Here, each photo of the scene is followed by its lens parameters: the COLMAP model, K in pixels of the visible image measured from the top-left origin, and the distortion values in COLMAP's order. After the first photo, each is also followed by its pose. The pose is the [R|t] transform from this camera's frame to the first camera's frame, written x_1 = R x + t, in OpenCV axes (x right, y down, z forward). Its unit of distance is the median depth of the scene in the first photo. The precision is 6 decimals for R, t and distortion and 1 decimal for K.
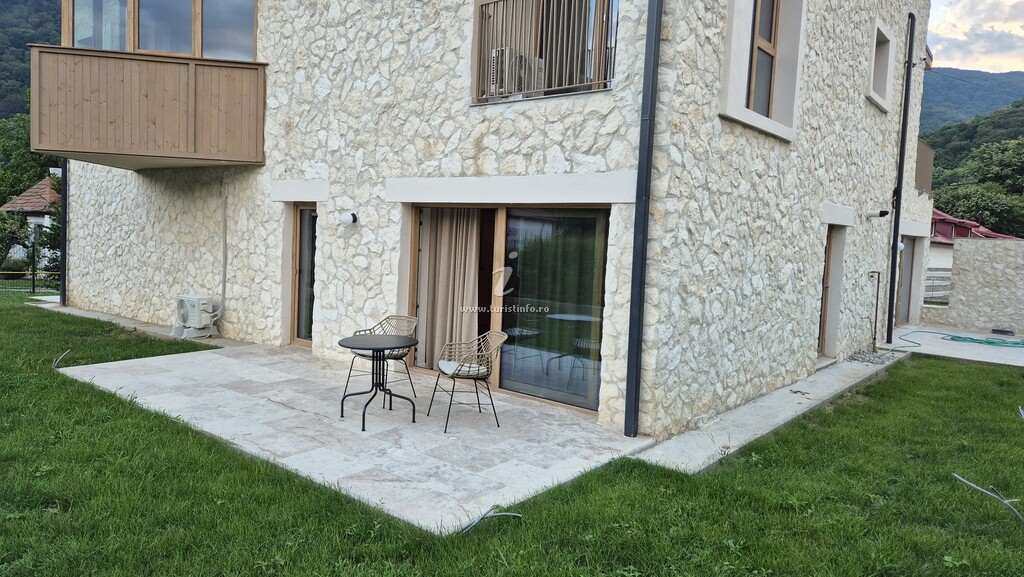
lens RADIAL K [[686.4, 0, 511.6], [0, 686.4, 276.2], [0, 0, 1]] dist [0.095764, -0.078619]
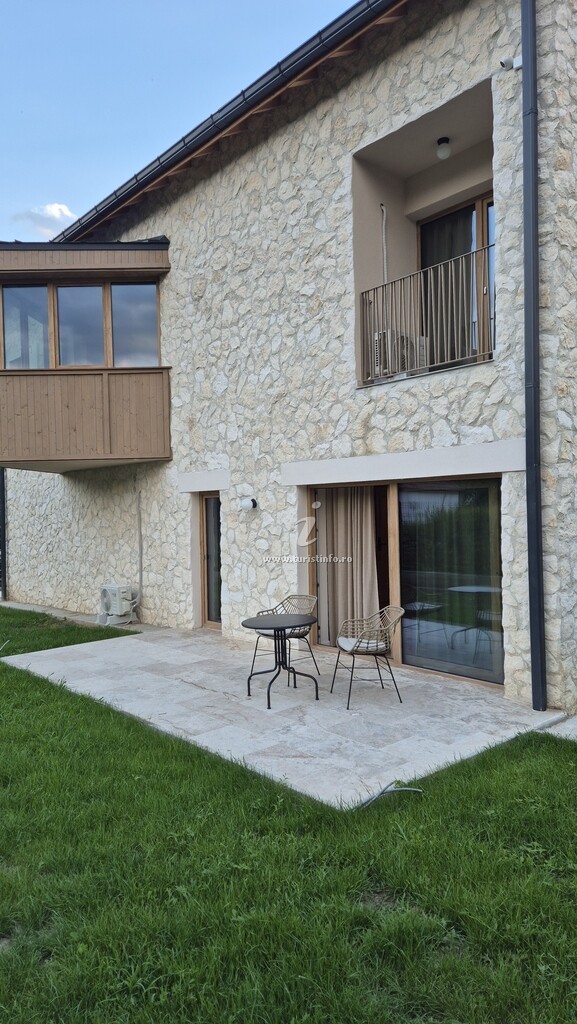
lens RADIAL K [[686.4, 0, 317.4], [0, 686.4, 514.1], [0, 0, 1]] dist [0.095764, -0.078619]
pose [[0.987645, -0.062482, -0.143715, 0.020855], [0.054376, 0.996737, -0.059656, -0.000673], [0.146974, 0.051105, 0.987819, -0.021719]]
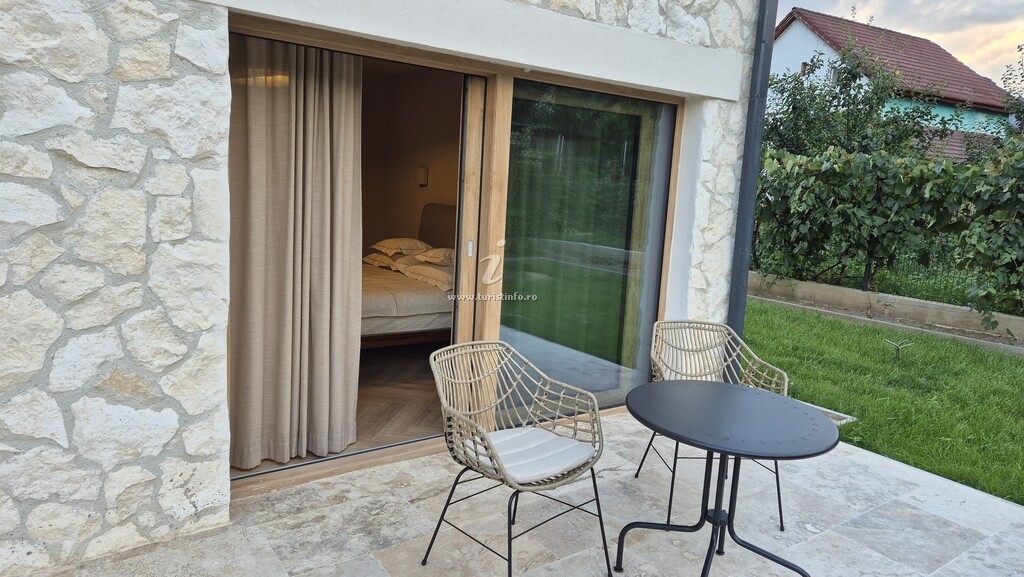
lens RADIAL K [[686.4, 0, 511.6], [0, 686.4, 276.2], [0, 0, 1]] dist [0.095764, -0.078619]
pose [[0.239828, -0.170056, 0.955805, -0.556438], [0.007800, 0.984844, 0.173265, -0.050295], [-0.970784, -0.034099, 0.237520, 0.968918]]
